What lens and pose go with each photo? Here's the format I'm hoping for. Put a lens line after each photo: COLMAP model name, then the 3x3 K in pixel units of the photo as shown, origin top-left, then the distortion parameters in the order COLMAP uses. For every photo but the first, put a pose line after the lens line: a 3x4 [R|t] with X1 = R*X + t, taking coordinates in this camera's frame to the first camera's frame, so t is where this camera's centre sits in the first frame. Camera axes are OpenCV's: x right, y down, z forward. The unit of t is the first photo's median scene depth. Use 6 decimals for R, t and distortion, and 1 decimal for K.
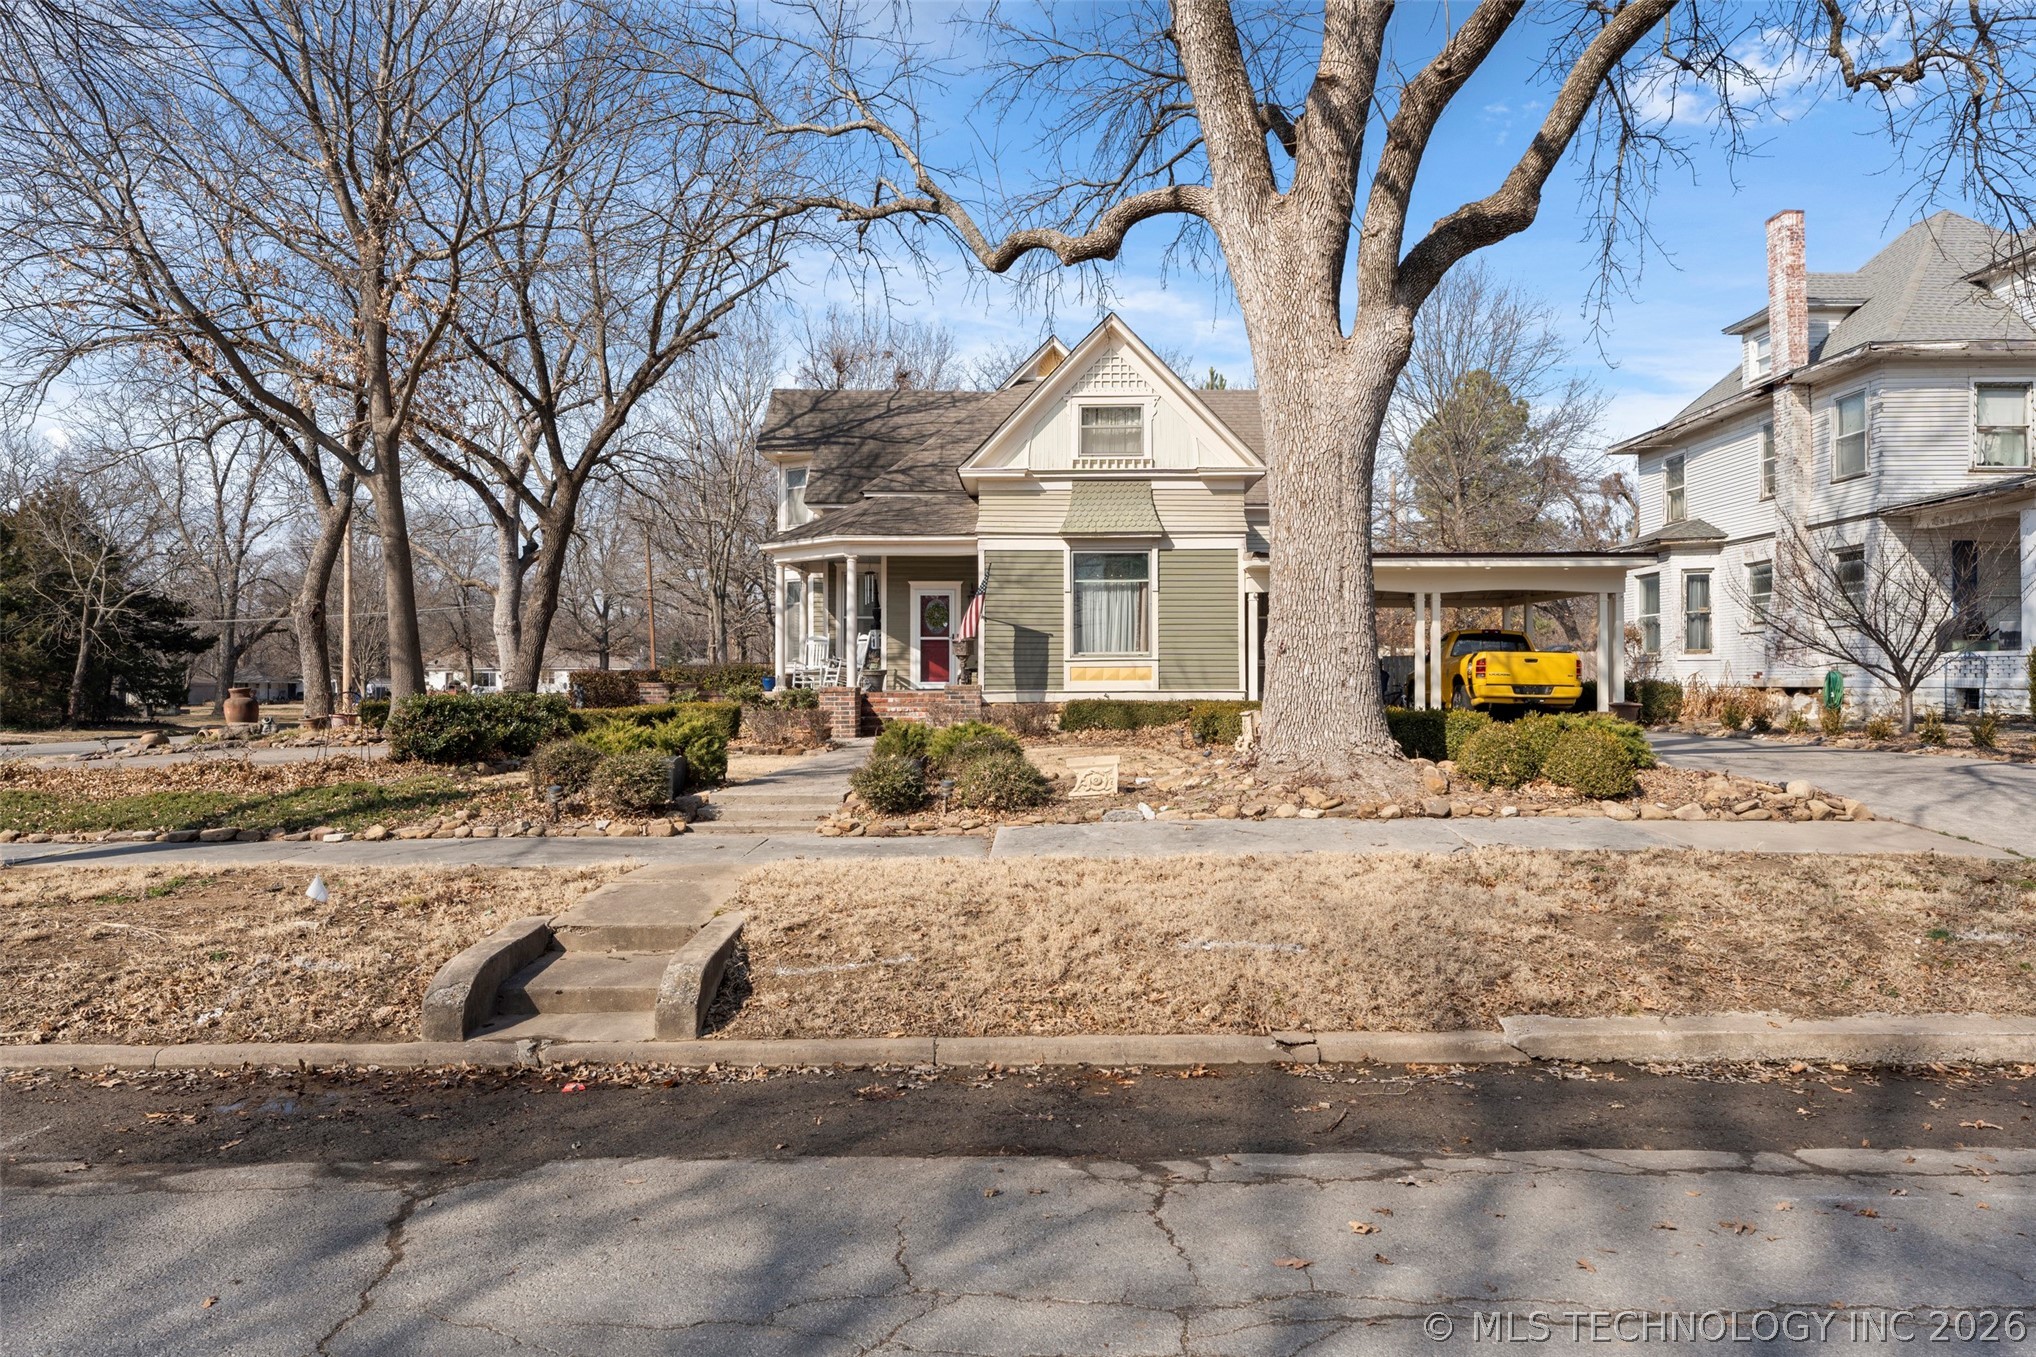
lens RADIAL K [[1271.2, 0, 1018.0], [0, 1271.2, 678.5], [0, 0, 1]] dist [0.000684, 0.000294]
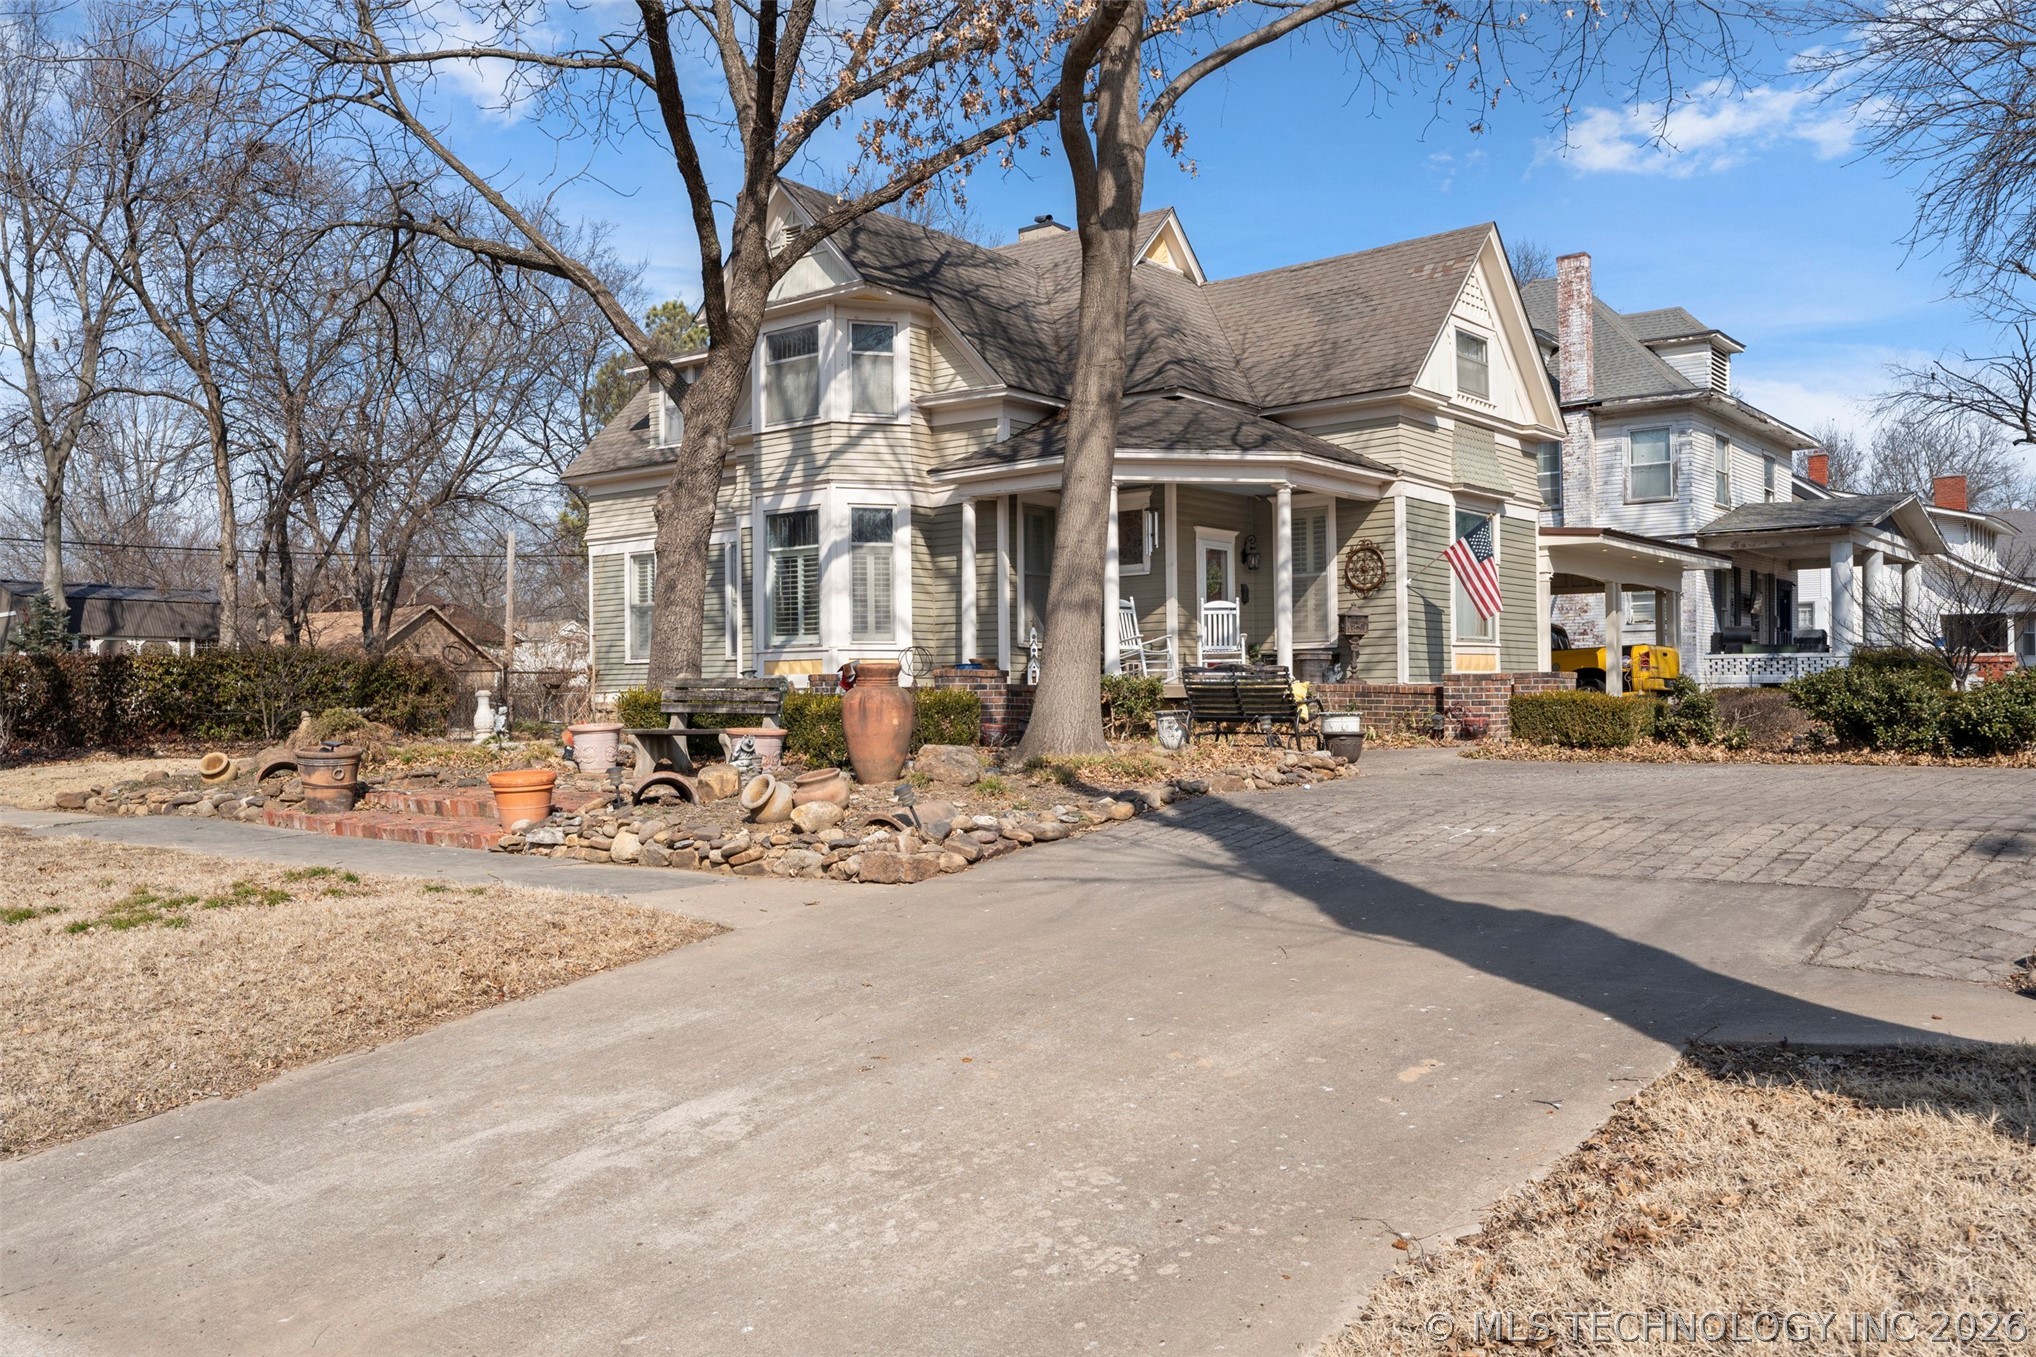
lens RADIAL K [[1659.2, 0, 1018.0], [0, 1659.2, 678.5], [0, 0, 1]] dist [-0.007602, 0.000477]
pose [[0.614473, 0.006447, 0.788911, -0.874837], [0.004567, 0.999921, -0.011728, 0.016642], [-0.788925, 0.010810, 0.614395, 0.535162]]
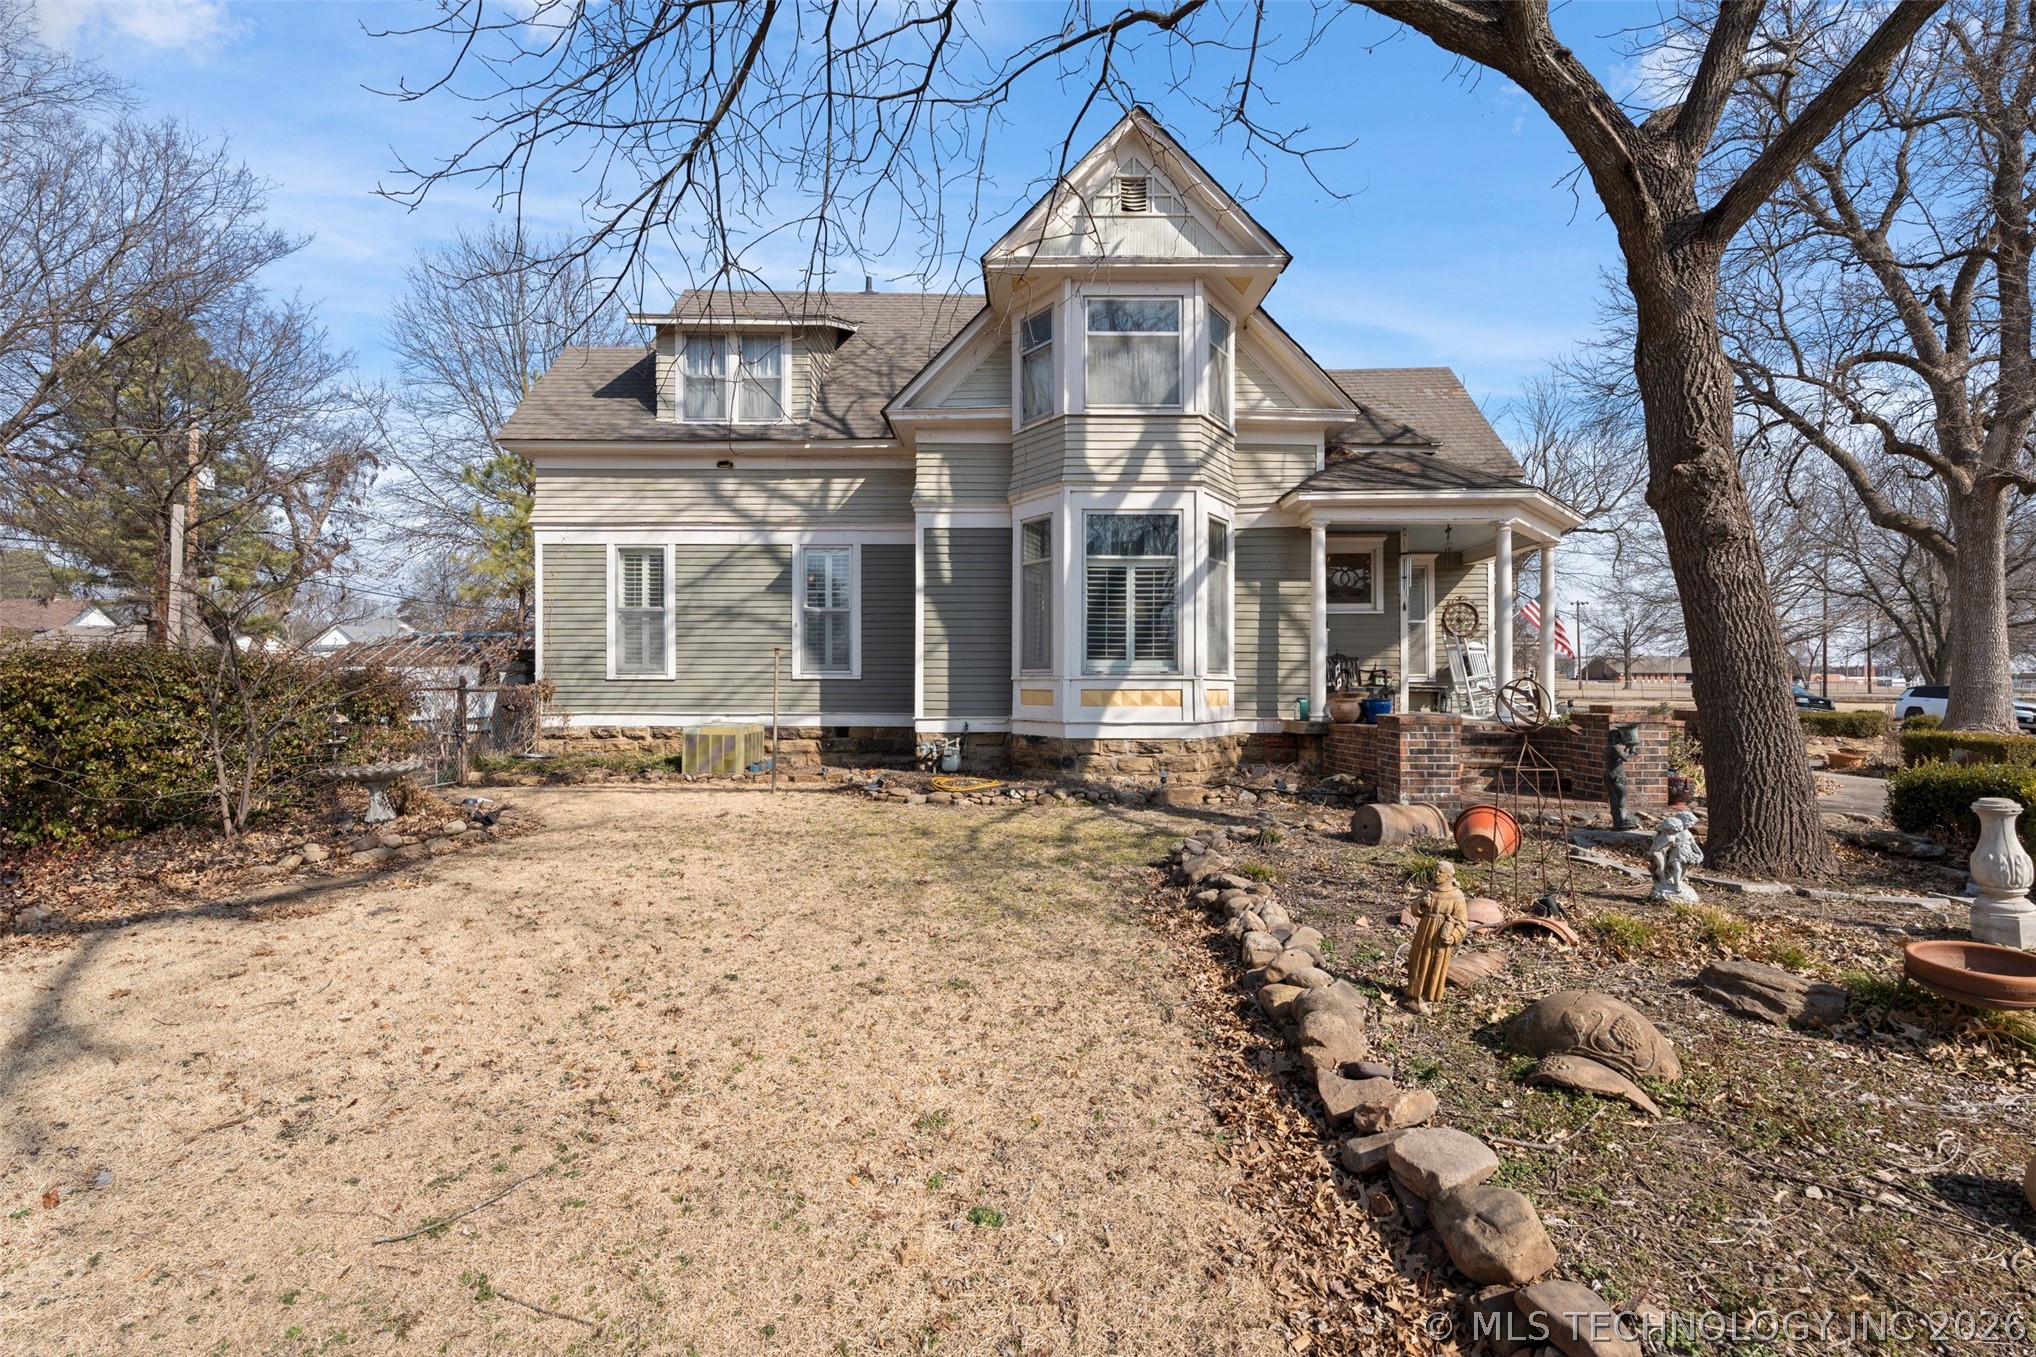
lens RADIAL K [[895.1, 0, 1018.0], [0, 895.1, 678.5], [0, 0, 1]] dist [0.002217, -0.000671]
pose [[-0.021037, 0.002917, 0.999774, -0.637441], [-0.006038, 0.999977, -0.003045, -0.010075], [-0.999760, -0.006101, -0.021019, 1.266950]]
